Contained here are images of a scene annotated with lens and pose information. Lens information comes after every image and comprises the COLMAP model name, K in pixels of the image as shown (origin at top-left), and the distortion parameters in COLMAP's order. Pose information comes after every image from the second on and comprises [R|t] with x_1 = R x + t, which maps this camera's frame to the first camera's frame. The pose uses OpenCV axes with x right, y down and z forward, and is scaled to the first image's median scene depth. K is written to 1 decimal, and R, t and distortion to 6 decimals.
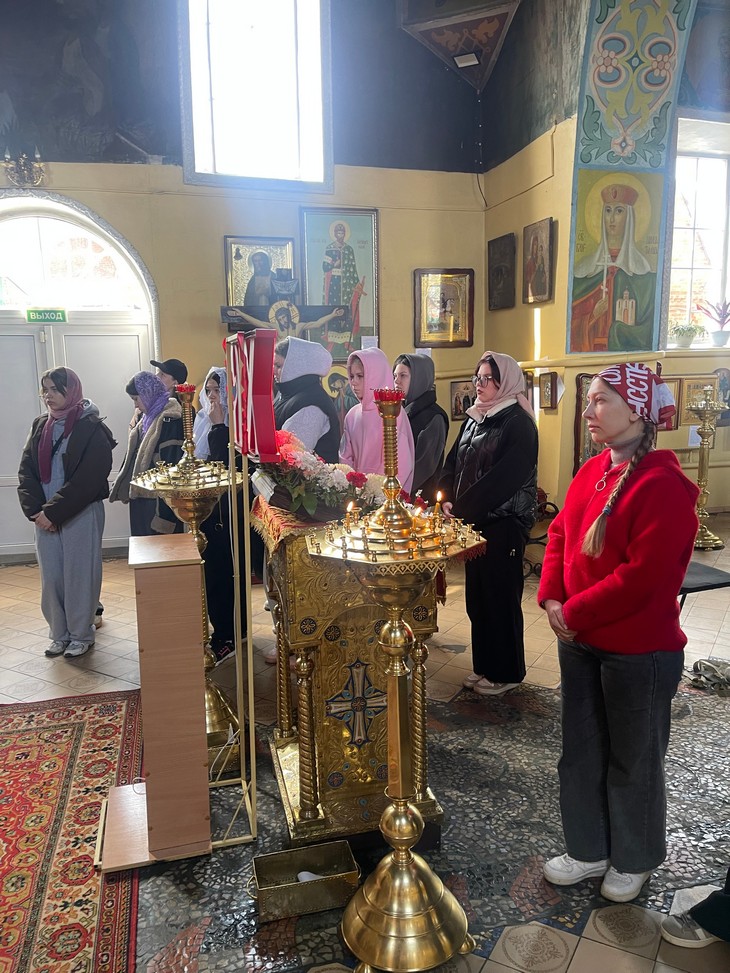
lens RADIAL K [[728.4, 0, 363.3], [0, 728.4, 497.2], [0, 0, 1]] dist [0.081379, -0.101674]
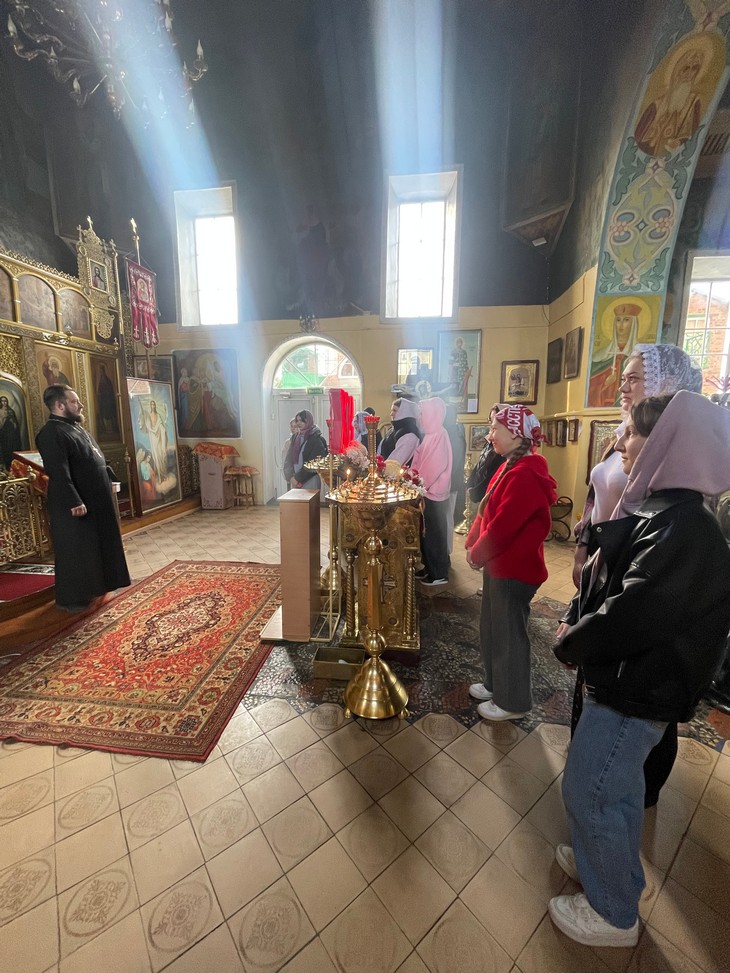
lens RADIAL K [[387.2, 0, 366.9], [0, 387.2, 484.6], [0, 0, 1]] dist [-0.001818, 0.007049]
pose [[0.931417, 0.073073, -0.356543, 0.149952], [-0.076686, 0.997047, 0.004013, 0.011322], [0.355783, 0.023604, 0.934270, 0.015585]]
